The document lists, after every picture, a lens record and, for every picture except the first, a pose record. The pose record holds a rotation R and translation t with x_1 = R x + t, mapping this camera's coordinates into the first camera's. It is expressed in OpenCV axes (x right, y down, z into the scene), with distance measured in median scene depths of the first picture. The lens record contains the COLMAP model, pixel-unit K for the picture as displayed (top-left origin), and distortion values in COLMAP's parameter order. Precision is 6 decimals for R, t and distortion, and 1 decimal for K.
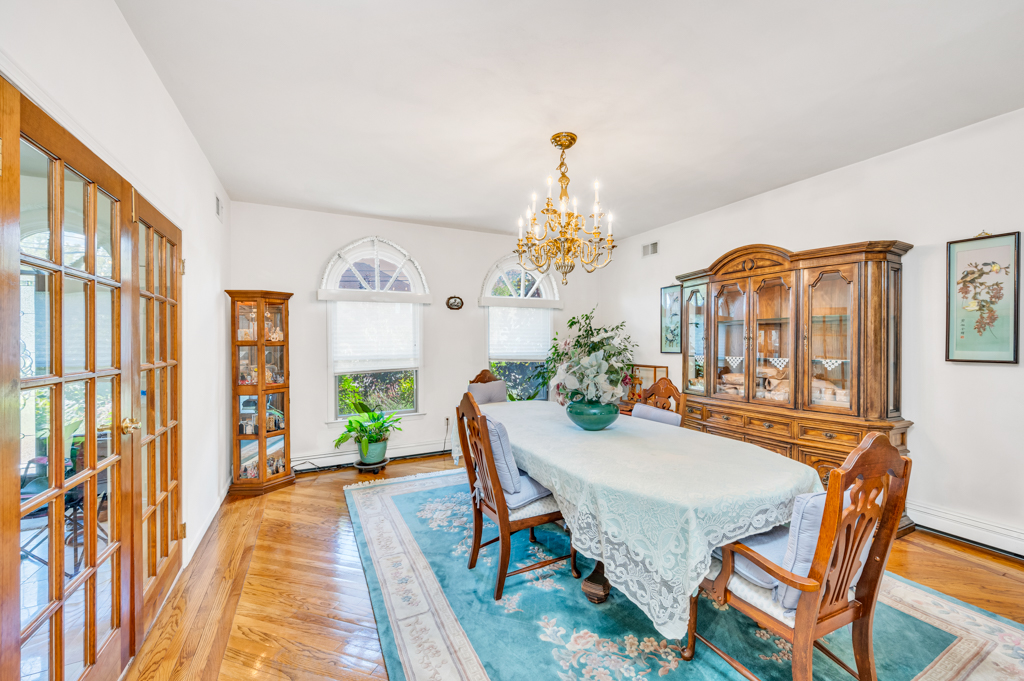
lens RADIAL K [[407.7, 0, 512.0], [0, 407.7, 340.5], [0, 0, 1]] dist [-0.000684, 0.000249]
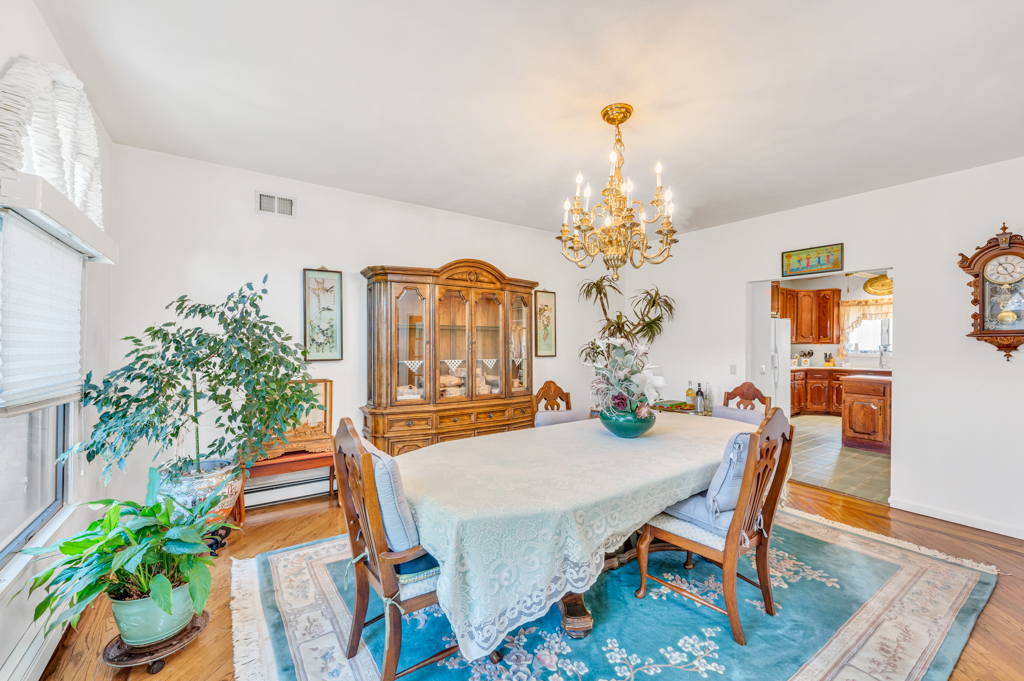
lens RADIAL K [[415.7, 0, 517.2], [0, 415.7, 345.3], [0, 0, 1]] dist [-0.000181, 0.000065]
pose [[-0.136397, 0.003079, 0.990649, -0.574207], [-0.005614, 0.999977, -0.003881, 0.005752], [-0.990638, -0.006091, -0.136377, 1.056240]]
